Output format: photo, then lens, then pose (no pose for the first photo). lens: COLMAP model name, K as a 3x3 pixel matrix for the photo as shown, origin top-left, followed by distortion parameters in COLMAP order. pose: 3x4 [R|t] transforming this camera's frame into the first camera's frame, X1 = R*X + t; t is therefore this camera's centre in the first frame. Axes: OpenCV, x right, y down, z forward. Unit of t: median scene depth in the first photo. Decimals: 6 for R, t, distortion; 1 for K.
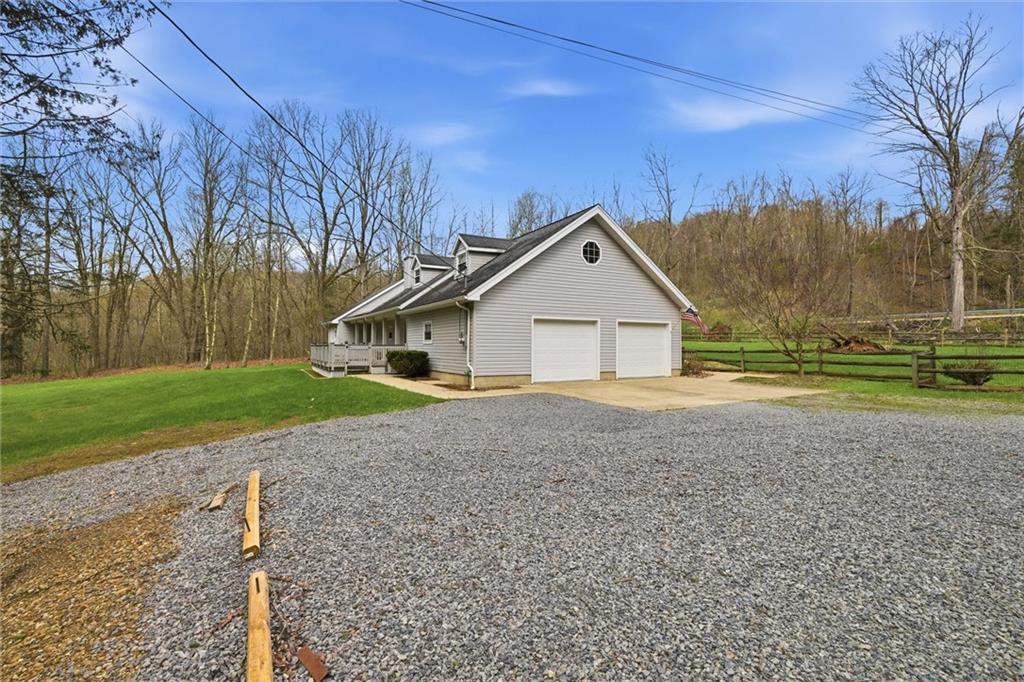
lens RADIAL K [[446.2, 0, 512.0], [0, 446.2, 341.0], [0, 0, 1]] dist [-0.000655, 0.000280]
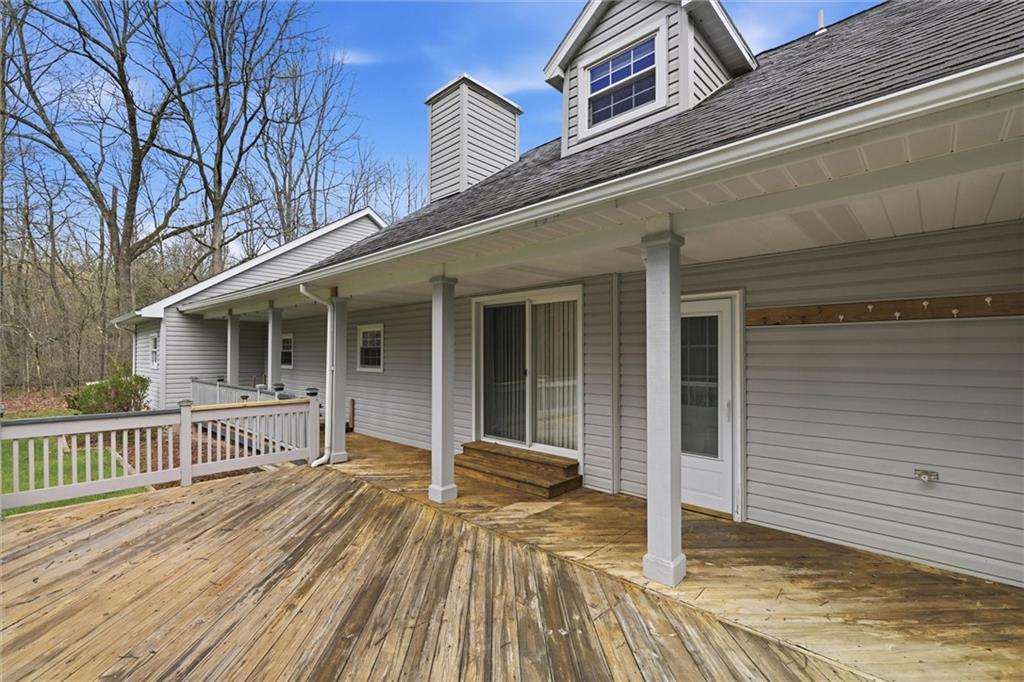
lens RADIAL K [[446.2, 0, 512.0], [0, 446.2, 341.0], [0, 0, 1]] dist [-0.000655, 0.000280]
pose [[0.957381, -0.006104, 0.288763, -0.156383], [0.010144, 0.999870, -0.012496, -0.009978], [-0.288650, 0.014893, 0.957319, 0.400111]]
